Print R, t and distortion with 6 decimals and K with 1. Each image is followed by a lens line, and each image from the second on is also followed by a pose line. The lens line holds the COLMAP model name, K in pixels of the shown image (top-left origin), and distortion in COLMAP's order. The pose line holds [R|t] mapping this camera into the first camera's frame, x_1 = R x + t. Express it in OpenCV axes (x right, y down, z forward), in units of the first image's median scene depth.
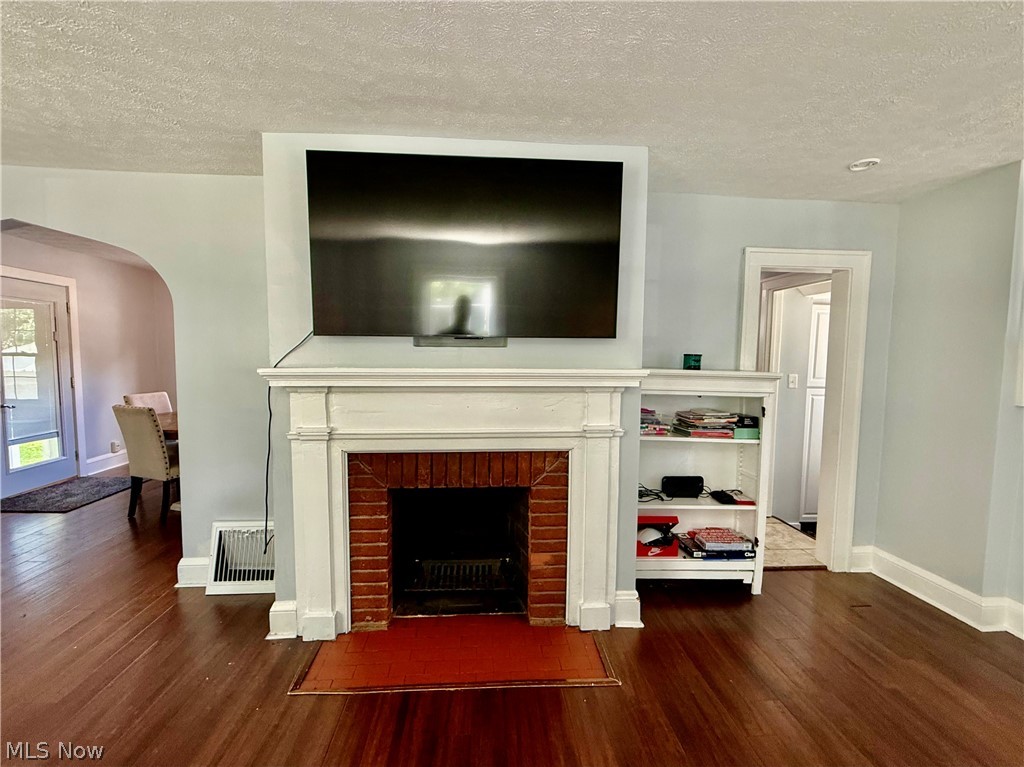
lens RADIAL K [[438.2, 0, 512.0], [0, 438.2, 383.5], [0, 0, 1]] dist [-0.000089, 0.000255]
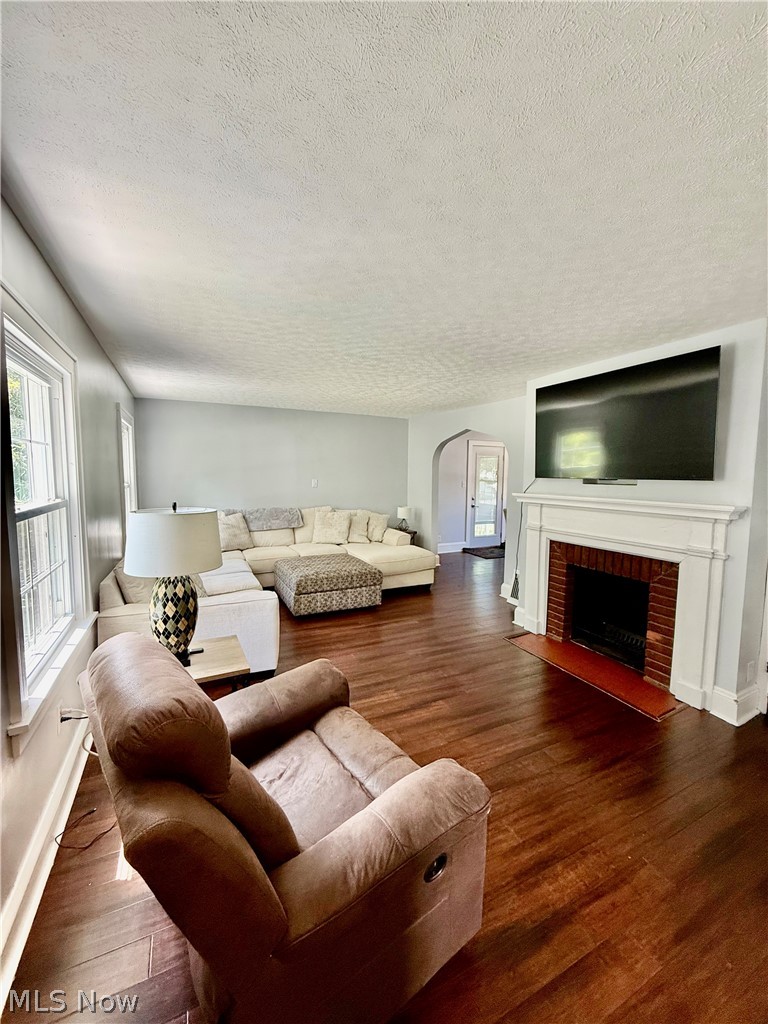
lens RADIAL K [[406.9, 0, 382.9], [0, 406.9, 509.0], [0, 0, 1]] dist [0.001049, 0.000154]
pose [[0.379260, 0.075585, -0.922198, 0.924491], [-0.069178, 0.996185, 0.053199, -0.015761], [0.922700, 0.043620, 0.383042, -0.325882]]
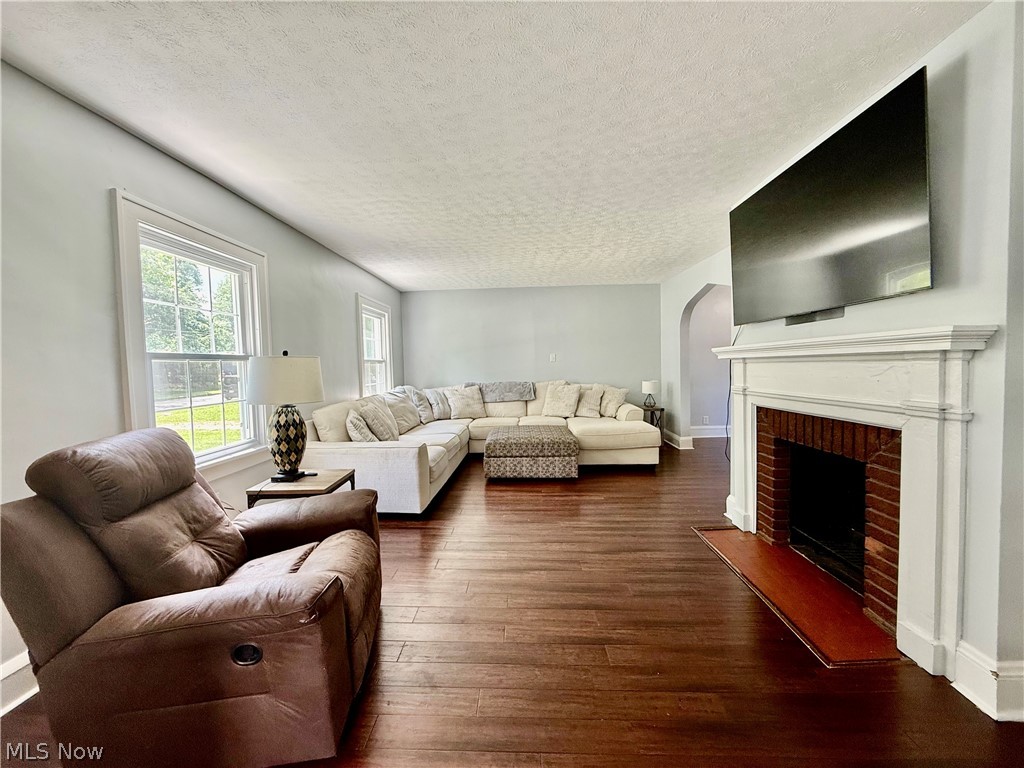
lens RADIAL K [[406.9, 0, 507.8], [0, 406.9, 385.2], [0, 0, 1]] dist [0.001049, 0.000154]
pose [[-0.109859, 0.041118, -0.993096, 0.988641], [-0.044224, 0.997952, 0.046211, 0.064011], [0.992963, 0.048995, -0.107816, 0.326283]]
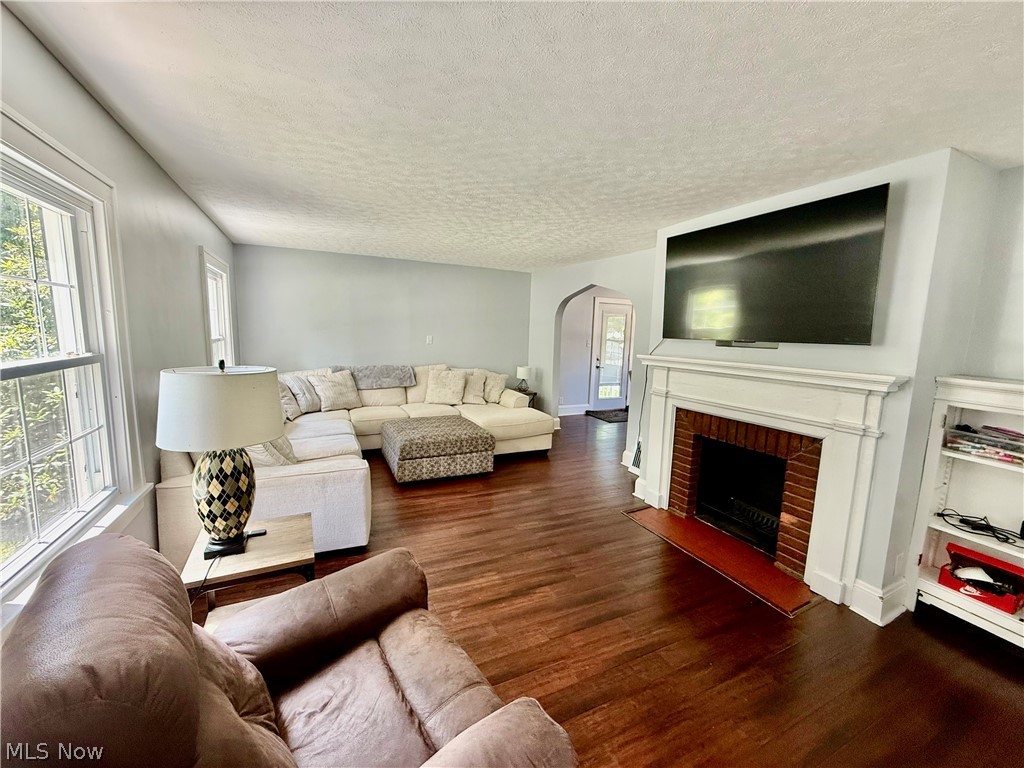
lens RADIAL K [[406.9, 0, 507.8], [0, 406.9, 385.2], [0, 0, 1]] dist [0.001049, 0.000154]
pose [[0.368917, 0.124579, -0.921076, 0.807666], [-0.087706, 0.991221, 0.098938, -0.024191], [0.925315, 0.044284, 0.376604, -0.203825]]
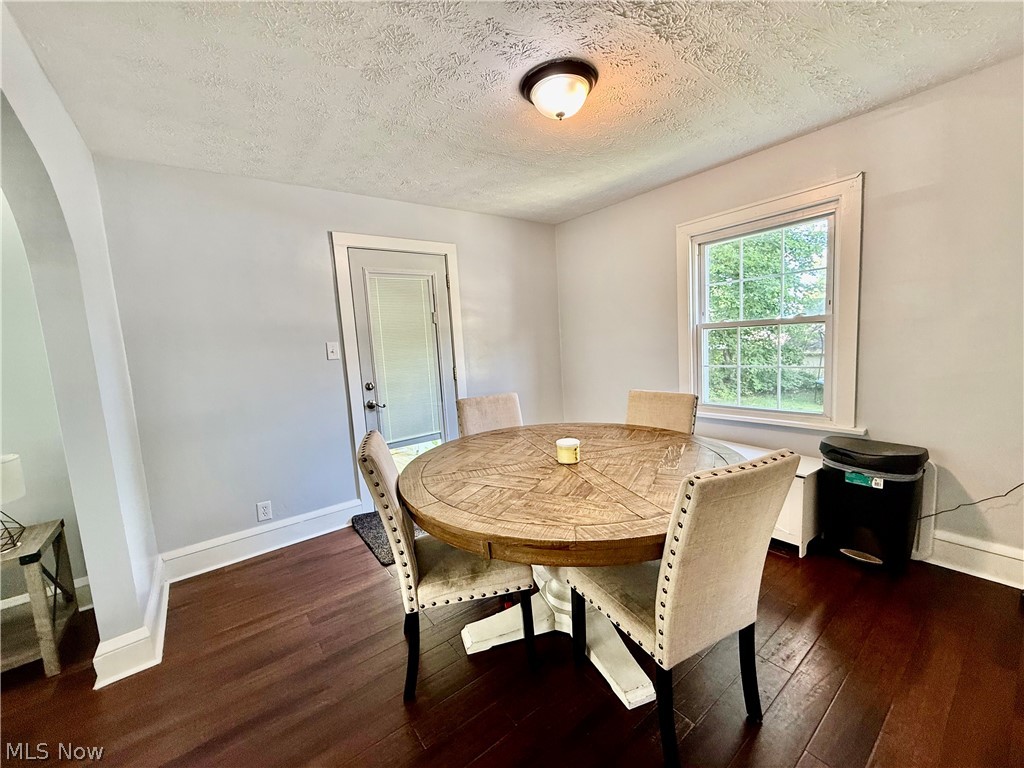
lens RADIAL K [[406.9, 0, 507.8], [0, 406.9, 385.2], [0, 0, 1]] dist [0.001049, 0.000154]
pose [[0.535122, 0.050690, -0.843253, -0.641490], [0.012789, 0.997598, 0.068084, -0.063211], [0.844678, -0.047217, 0.533188, 1.421911]]
